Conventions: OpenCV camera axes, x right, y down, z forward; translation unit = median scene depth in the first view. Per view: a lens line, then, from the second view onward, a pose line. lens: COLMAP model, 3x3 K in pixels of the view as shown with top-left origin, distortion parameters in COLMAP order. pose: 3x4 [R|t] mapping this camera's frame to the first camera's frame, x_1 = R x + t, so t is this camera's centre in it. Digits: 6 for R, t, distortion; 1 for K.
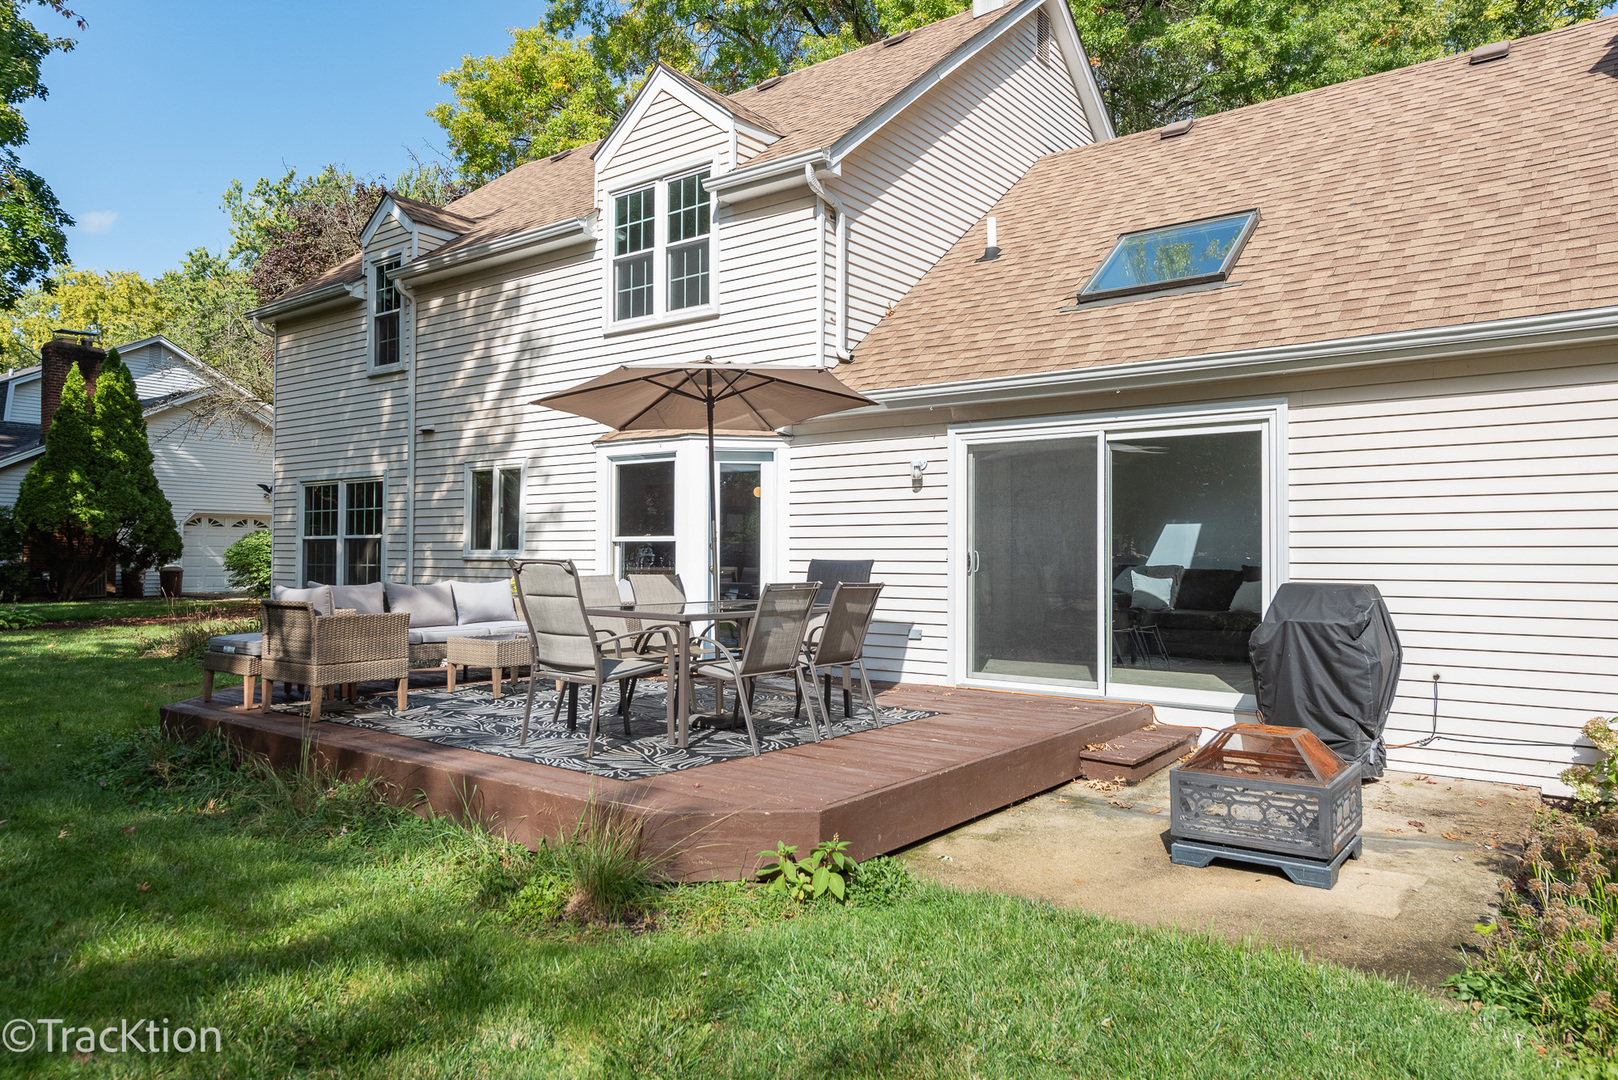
lens RADIAL K [[1064.6, 0, 809.0], [0, 1064.6, 540.0], [0, 0, 1]] dist [0.037130, -0.034444]
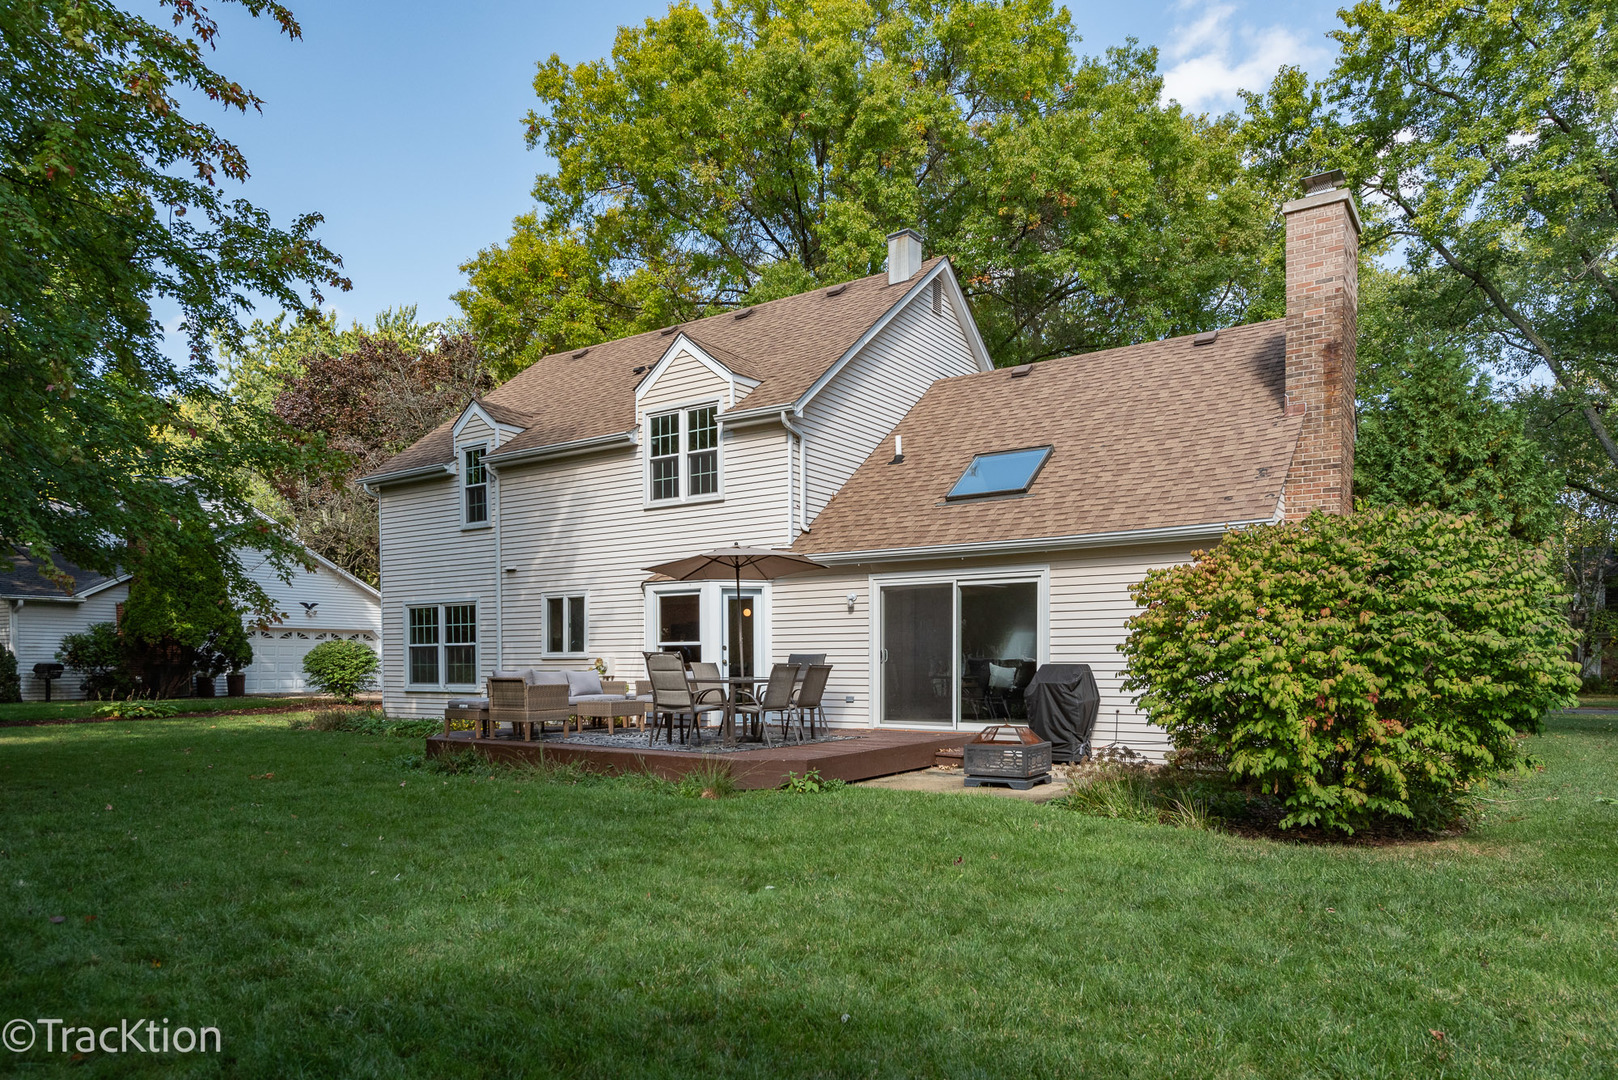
lens RADIAL K [[1027.9, 0, 806.2], [0, 1027.9, 671.2], [0, 0, 1]] dist [0.004926, 0.001299]
pose [[0.998555, -0.006137, 0.053379, -0.044130], [0.005026, 0.999768, 0.020928, 0.007886], [-0.053495, -0.020629, 0.998355, -0.488439]]
